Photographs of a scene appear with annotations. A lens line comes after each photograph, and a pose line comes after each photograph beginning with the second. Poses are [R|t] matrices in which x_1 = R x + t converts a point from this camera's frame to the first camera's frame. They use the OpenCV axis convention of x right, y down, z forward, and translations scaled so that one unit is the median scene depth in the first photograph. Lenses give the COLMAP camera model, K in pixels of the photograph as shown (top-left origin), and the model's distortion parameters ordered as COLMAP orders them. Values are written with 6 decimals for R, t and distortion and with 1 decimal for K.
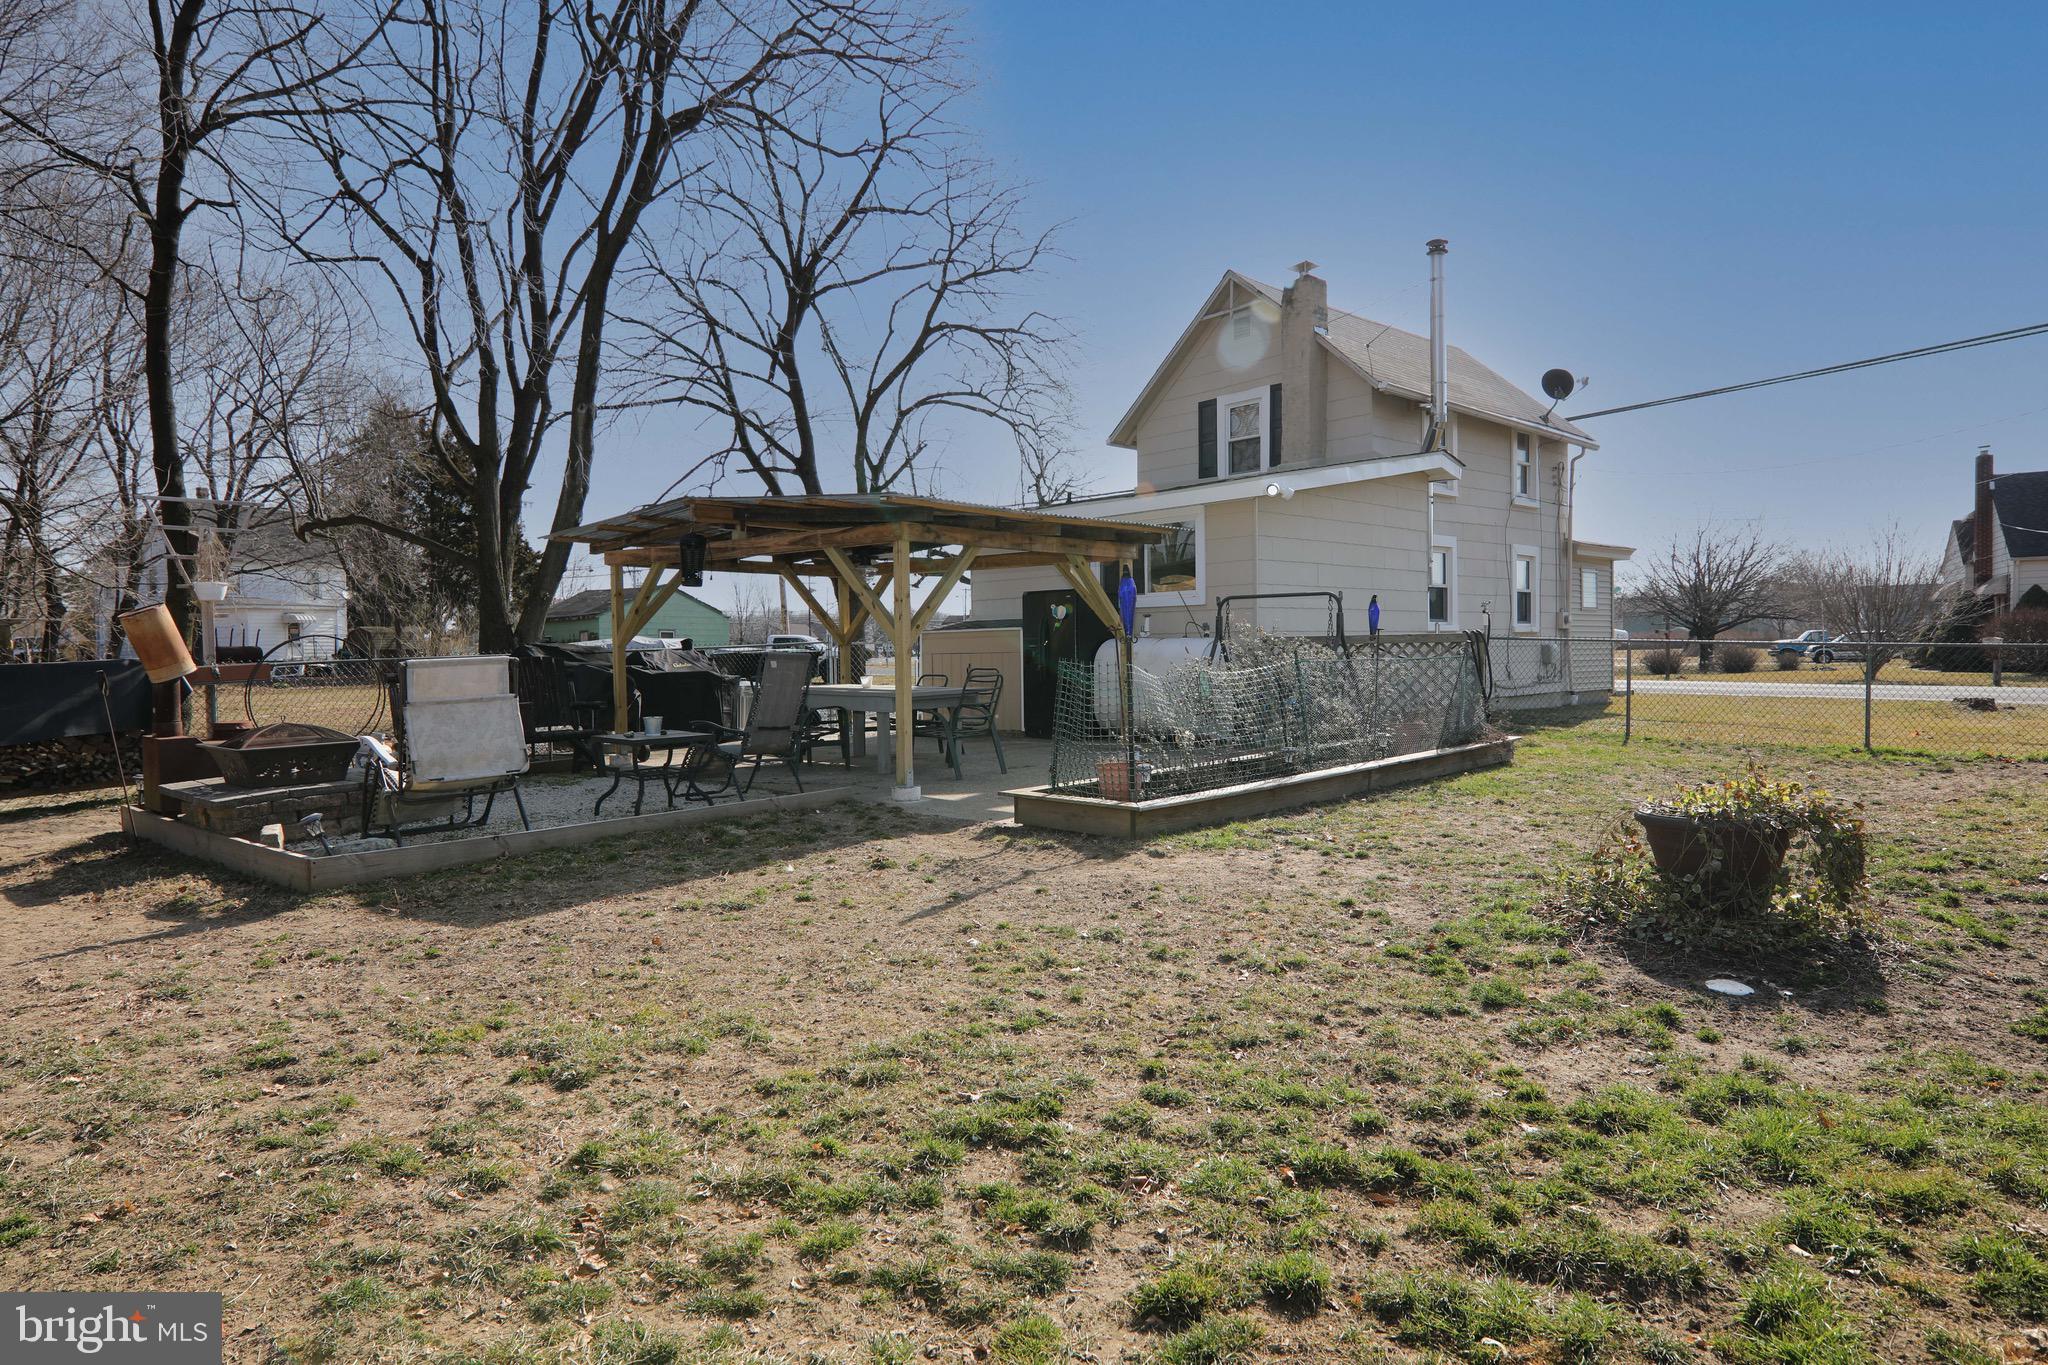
lens RADIAL K [[1236.6, 0, 1024.0], [0, 1236.6, 682.5], [0, 0, 1]] dist [0.000213, 0.000003]
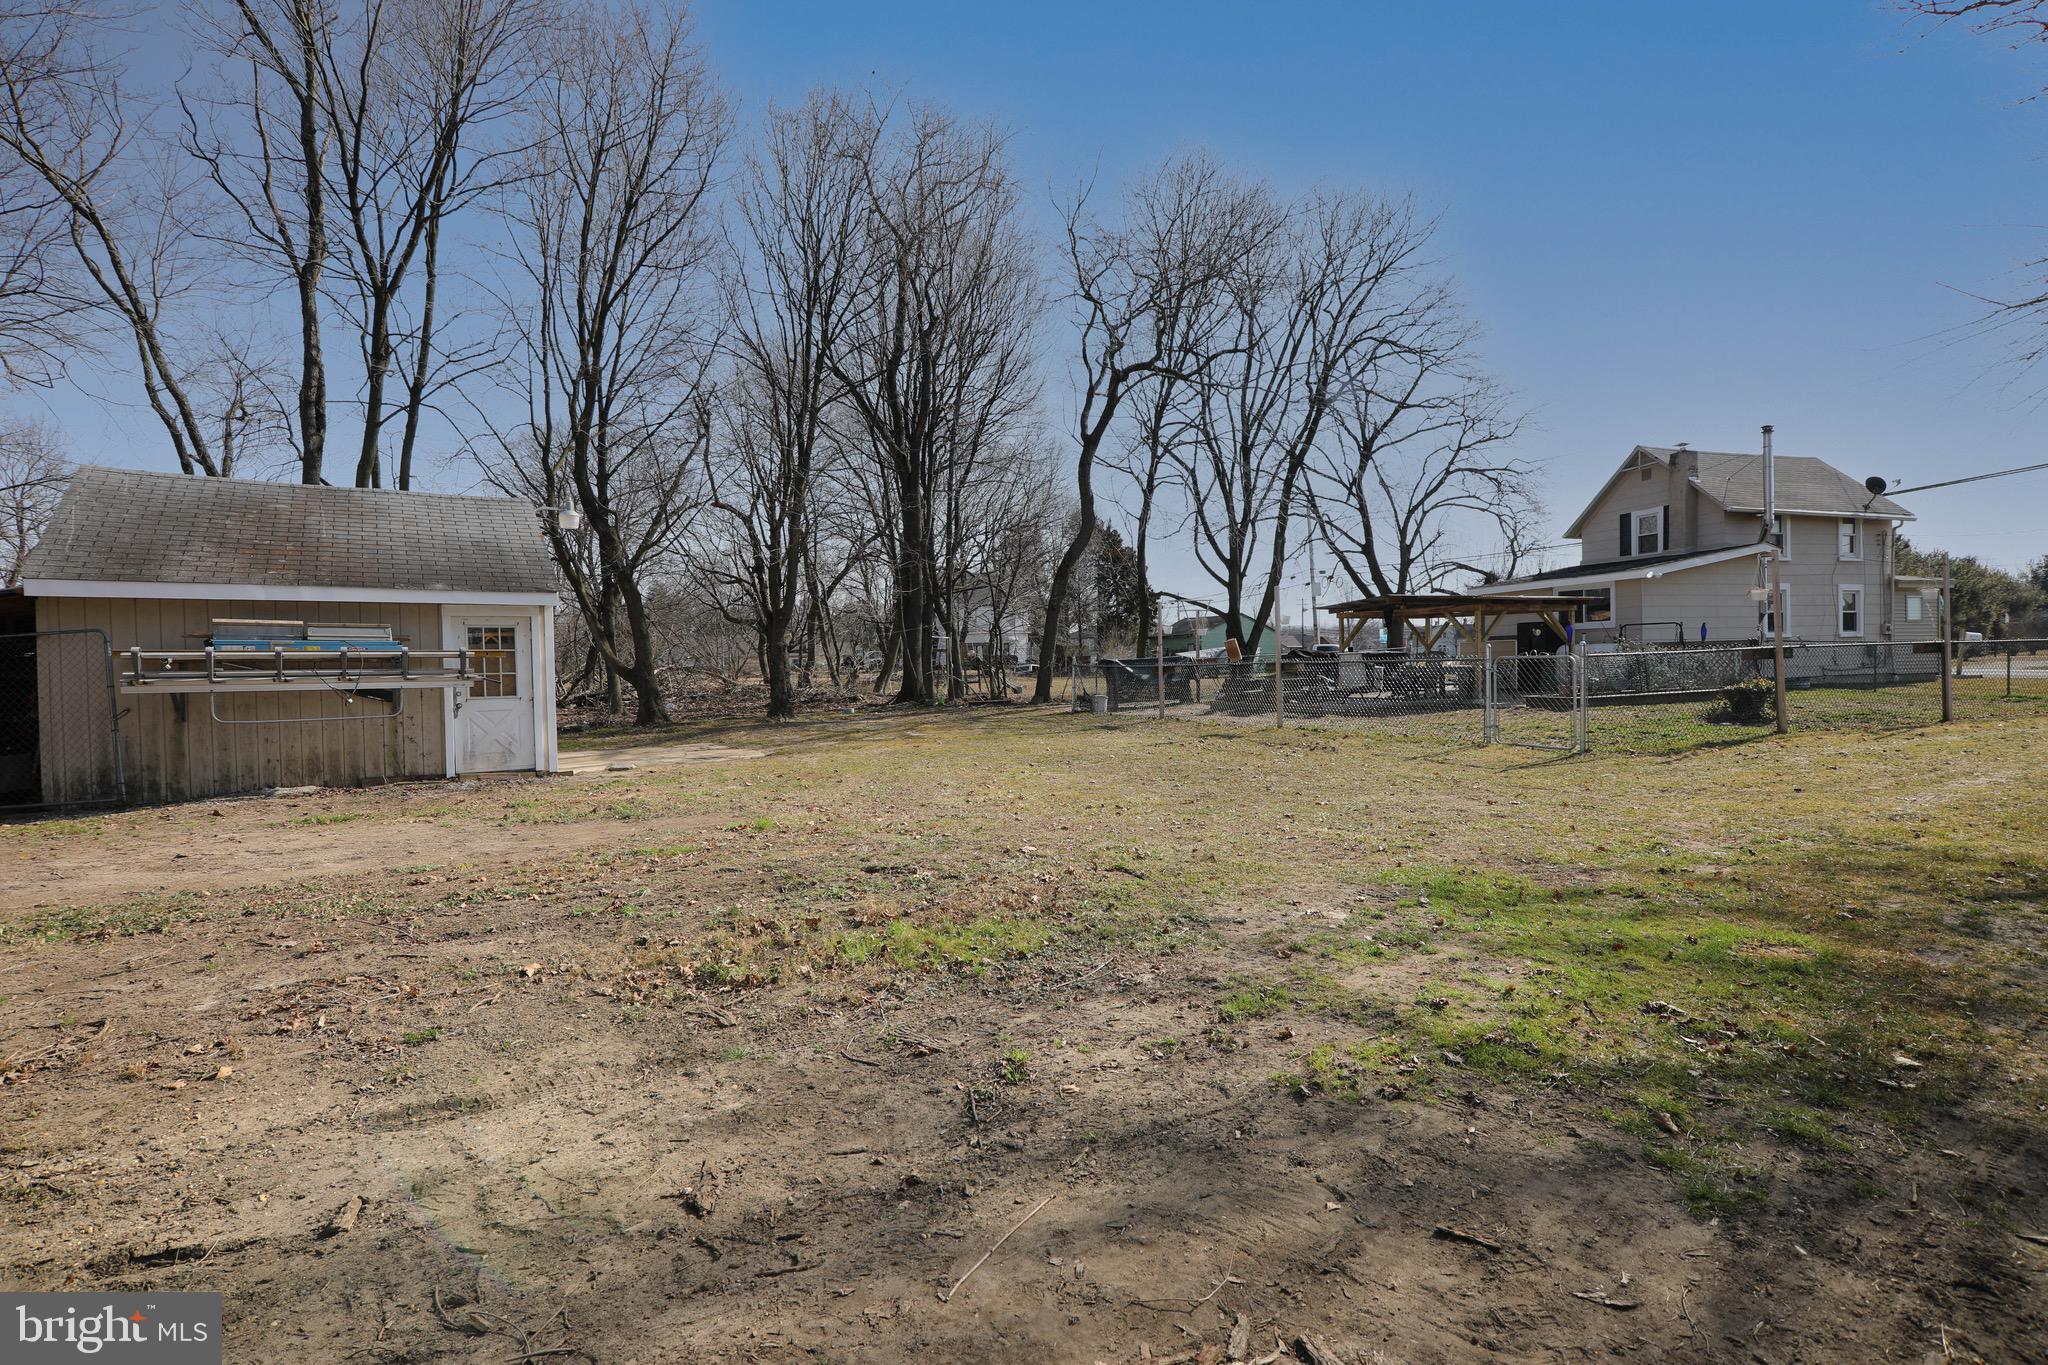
lens RADIAL K [[930.2, 0, 1024.0], [0, 930.2, 682.5], [0, 0, 1]] dist [-0.009648, -0.000089]
pose [[0.895495, 0.003110, -0.445061, -0.043397], [-0.002906, 0.999995, 0.001140, 0.026147], [0.445063, 0.000273, 0.895499, -0.704799]]
